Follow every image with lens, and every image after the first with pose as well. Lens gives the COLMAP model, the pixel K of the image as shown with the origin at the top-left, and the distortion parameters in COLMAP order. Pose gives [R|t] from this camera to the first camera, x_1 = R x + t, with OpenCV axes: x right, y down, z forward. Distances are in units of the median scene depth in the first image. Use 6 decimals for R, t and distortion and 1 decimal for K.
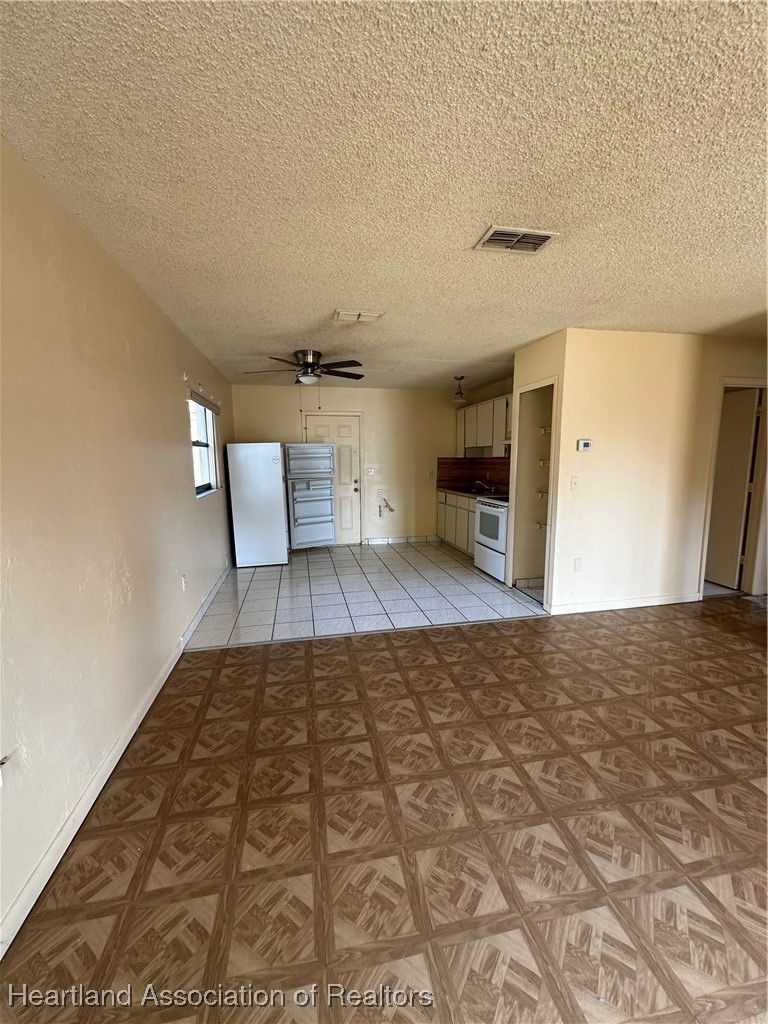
lens RADIAL K [[407.8, 0, 383.1], [0, 407.8, 512.3], [0, 0, 1]] dist [-0.005249, 0.001066]
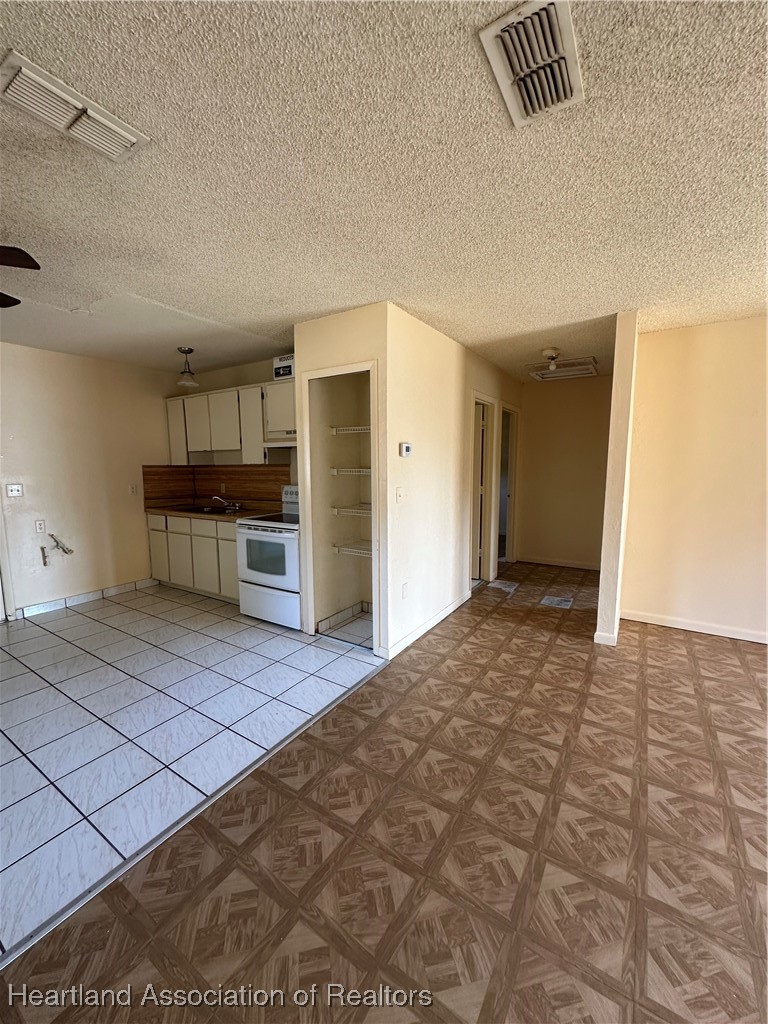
lens RADIAL K [[407.8, 0, 384.7], [0, 407.8, 512.8], [0, 0, 1]] dist [-0.005249, 0.001066]
pose [[0.697655, -0.084761, 0.711403, -0.115306], [0.097502, 0.994971, 0.022930, -0.046559], [-0.709769, 0.053366, 0.702411, 0.358018]]
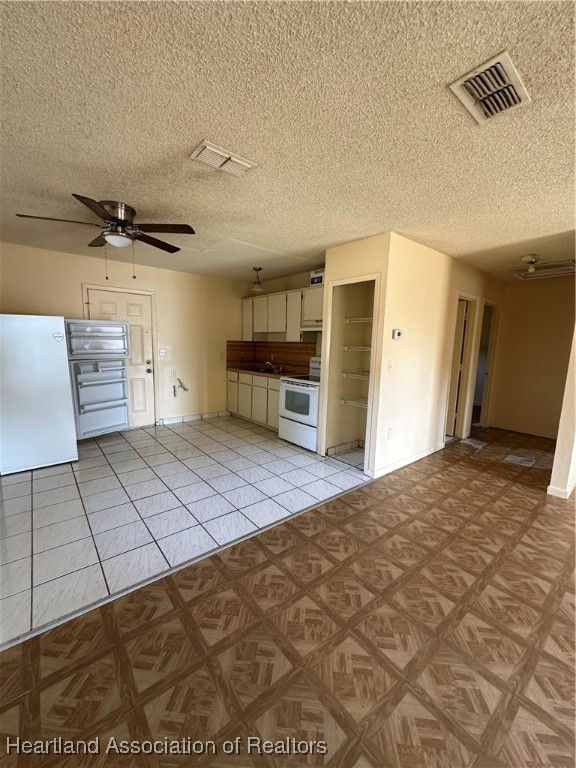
lens RADIAL K [[305.9, 0, 288.0], [0, 305.9, 384.7], [0, 0, 1]] dist [-0.005249, 0.001066]
pose [[0.883780, -0.035897, 0.466524, -0.170187], [0.032058, 0.999355, 0.016164, -0.033588], [-0.466803, 0.000670, 0.884361, 0.285328]]
